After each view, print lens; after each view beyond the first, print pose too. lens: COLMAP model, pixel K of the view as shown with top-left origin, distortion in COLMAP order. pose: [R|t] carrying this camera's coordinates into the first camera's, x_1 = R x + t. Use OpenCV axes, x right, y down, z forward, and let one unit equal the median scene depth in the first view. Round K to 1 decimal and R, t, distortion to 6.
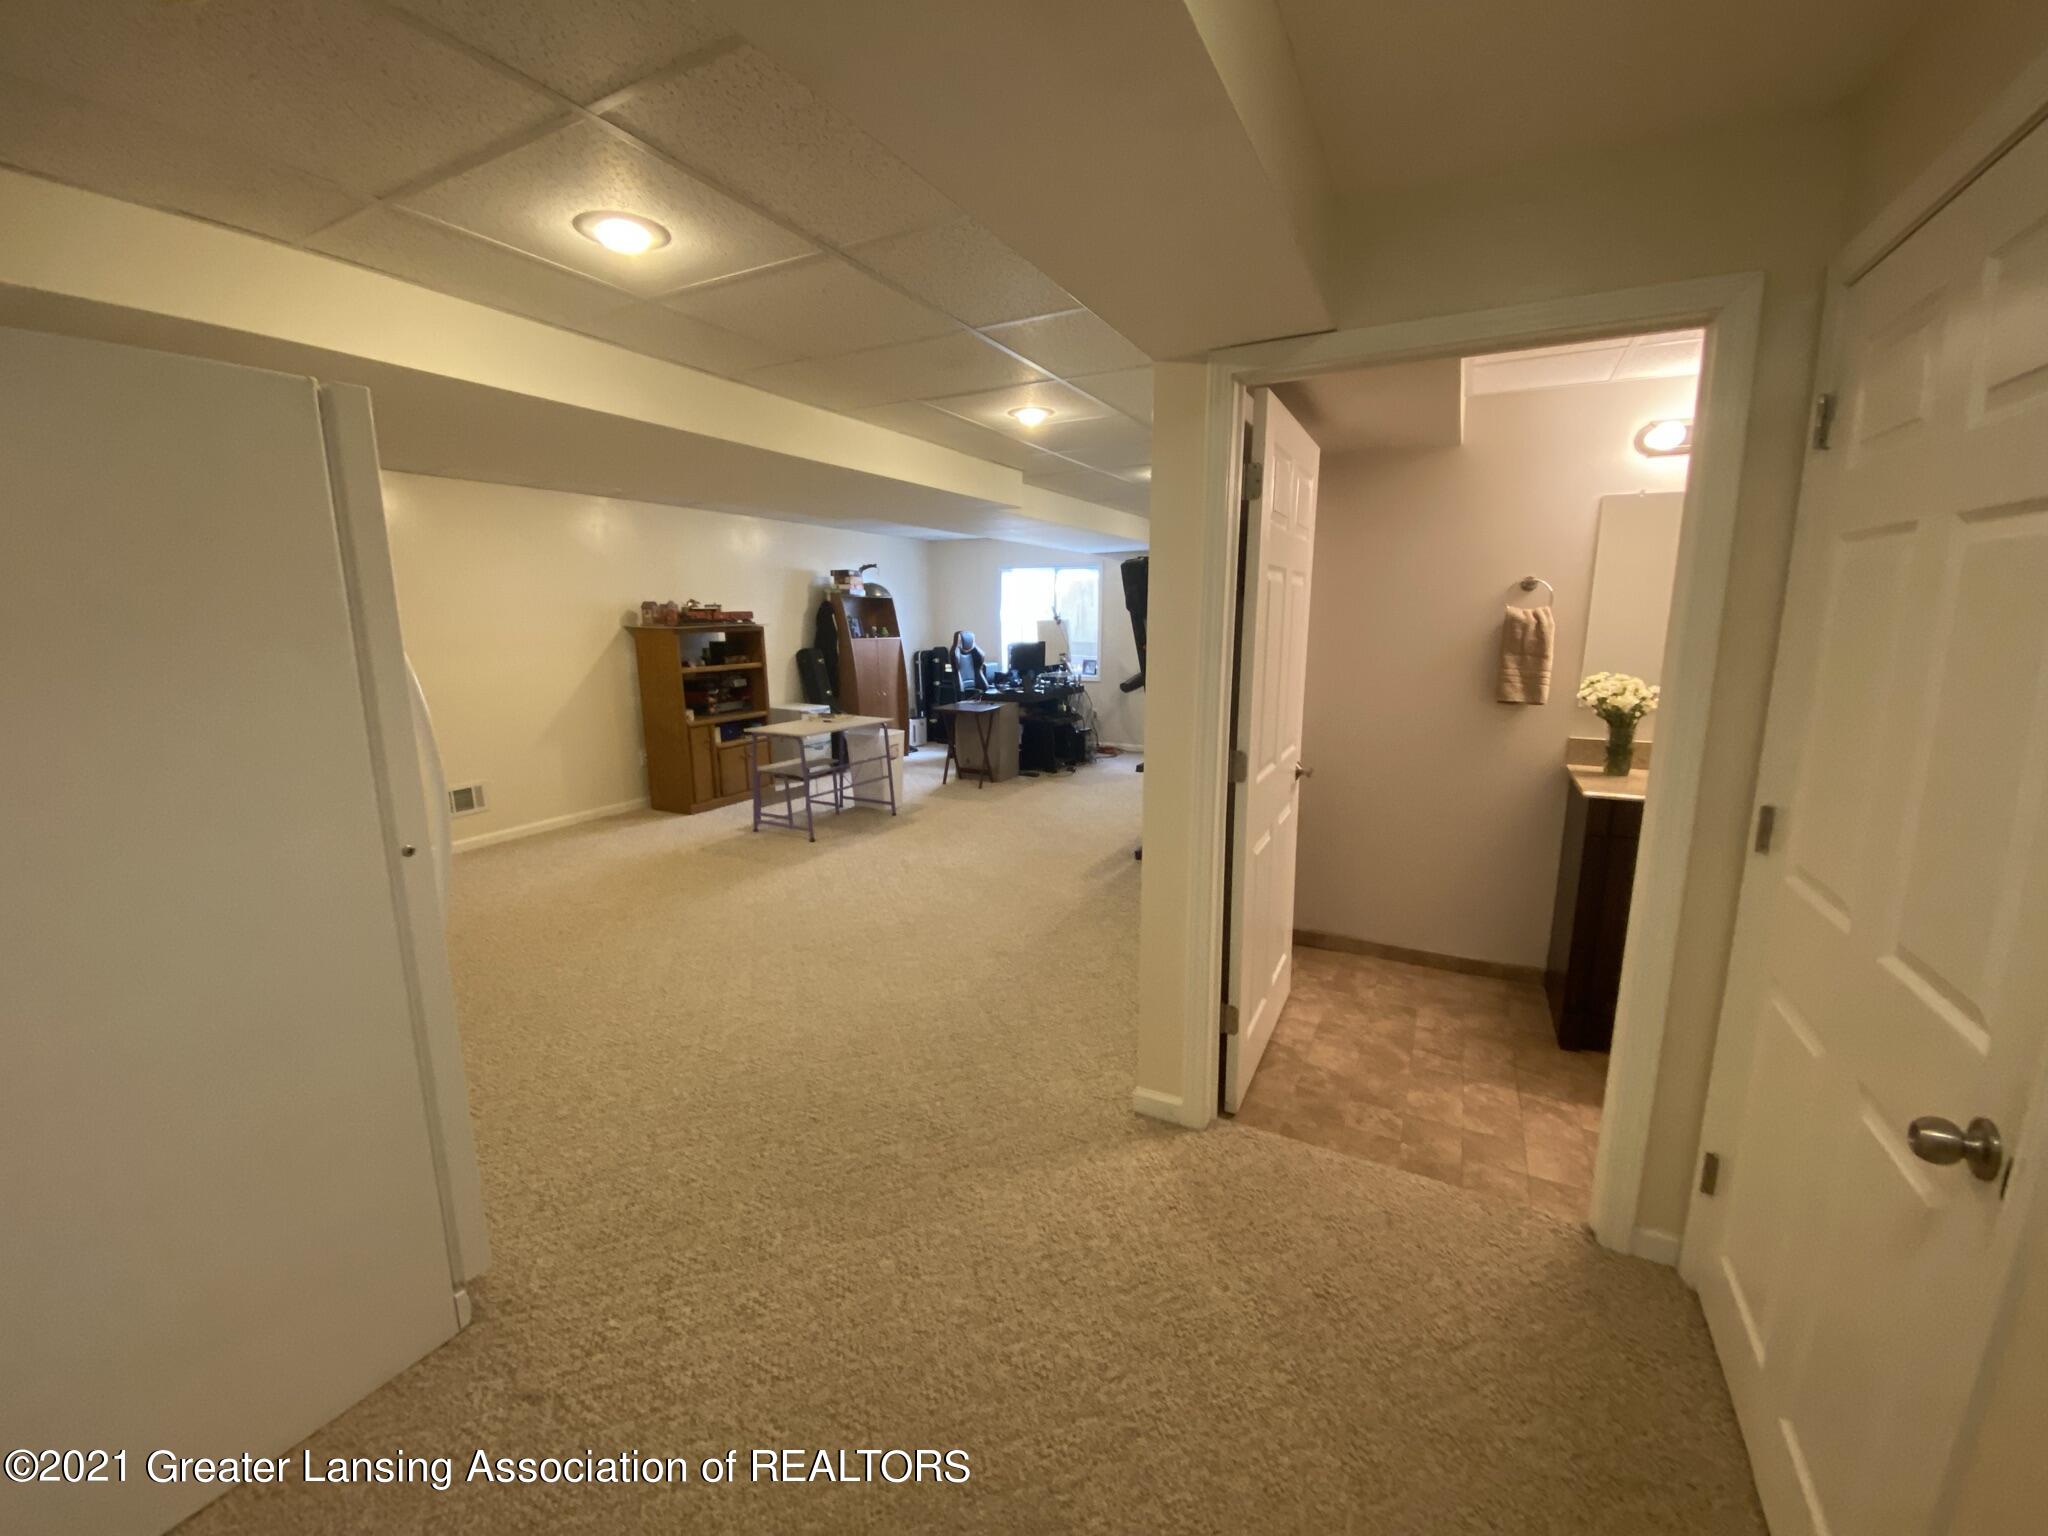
lens RADIAL K [[839.9, 0, 1021.0], [0, 839.9, 770.4], [0, 0, 1]] dist [-0.010170, -0.000730]
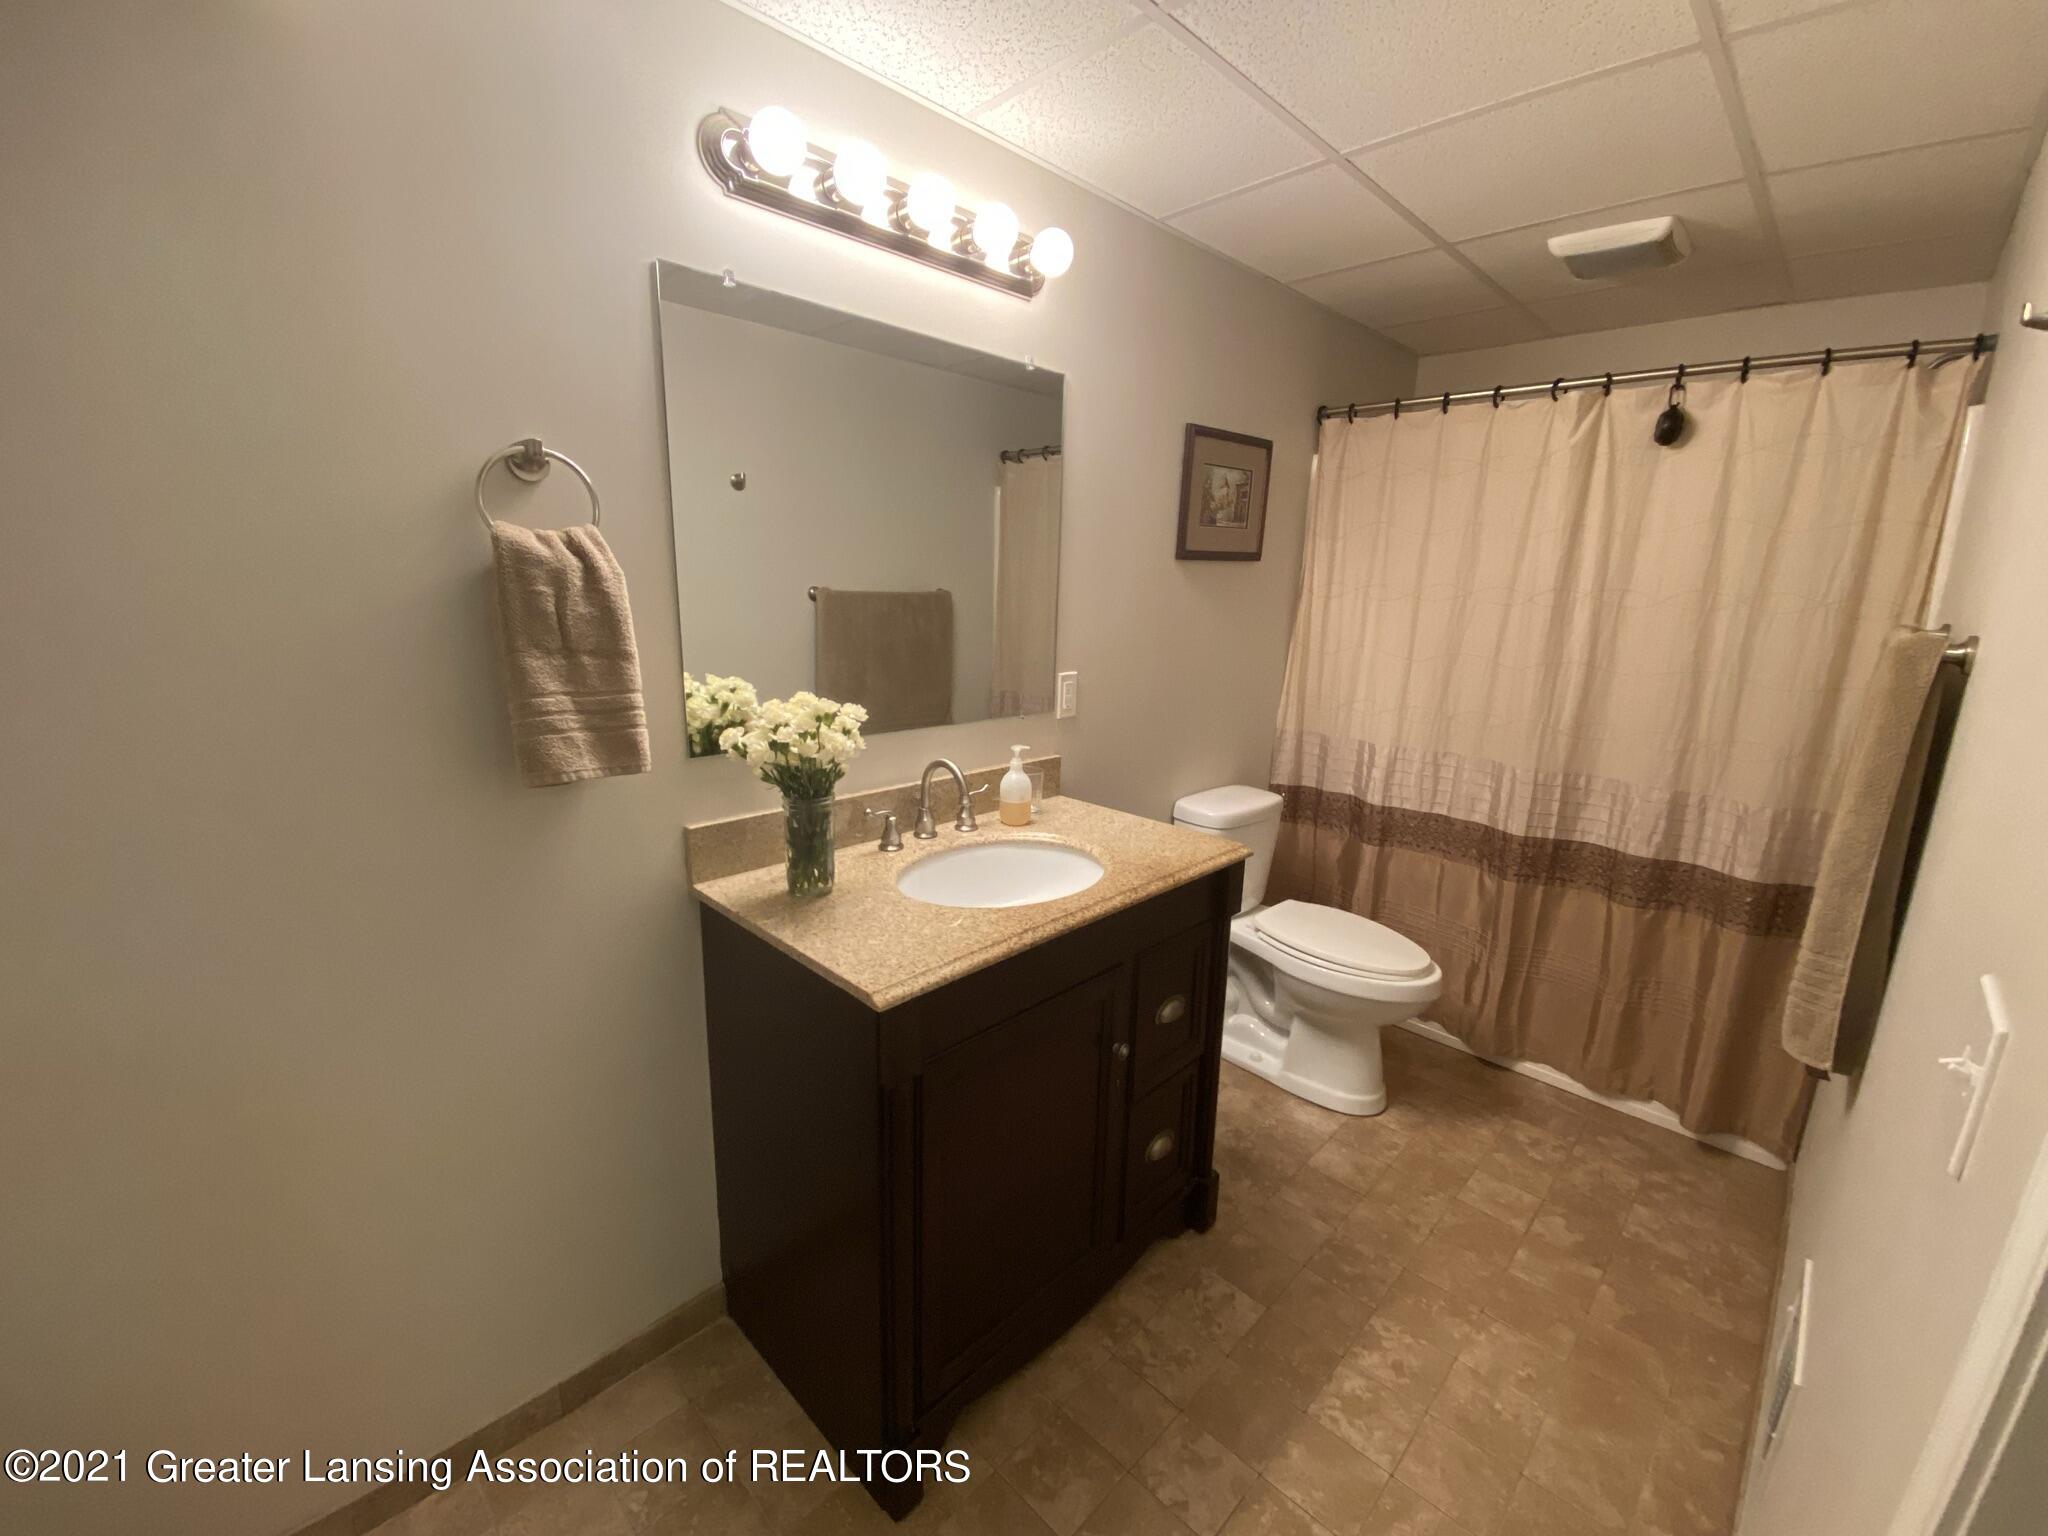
lens RADIAL K [[839.9, 0, 1025.9], [0, 839.9, 775.7], [0, 0, 1]] dist [-0.010170, -0.000730]
pose [[0.283724, -0.217051, 0.934018, 0.296642], [0.151225, 0.971985, 0.179936, -0.121864], [-0.946906, 0.090195, 0.308599, 0.697117]]
